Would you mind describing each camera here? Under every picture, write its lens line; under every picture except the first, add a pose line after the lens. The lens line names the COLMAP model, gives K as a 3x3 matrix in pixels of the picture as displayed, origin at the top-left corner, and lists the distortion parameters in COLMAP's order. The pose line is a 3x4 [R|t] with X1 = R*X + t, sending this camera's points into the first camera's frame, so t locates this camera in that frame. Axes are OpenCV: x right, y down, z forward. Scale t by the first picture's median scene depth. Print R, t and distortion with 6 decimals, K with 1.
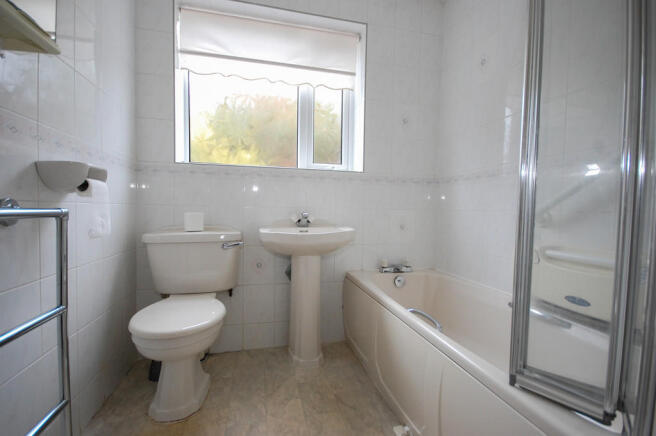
lens RADIAL K [[292.3, 0, 328.0], [0, 292.3, 218.0], [0, 0, 1]] dist [-0.001486, -0.000189]
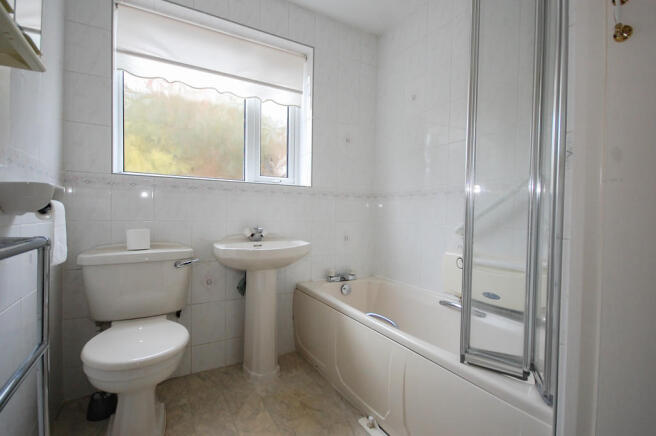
lens RADIAL K [[305.6, 0, 328.0], [0, 305.6, 218.0], [0, 0, 1]] dist [-0.000488, -0.000099]
pose [[0.961670, -0.004270, 0.274177, -0.147553], [0.009152, 0.999821, -0.016532, -0.032036], [-0.274058, 0.018407, 0.961537, -0.083299]]
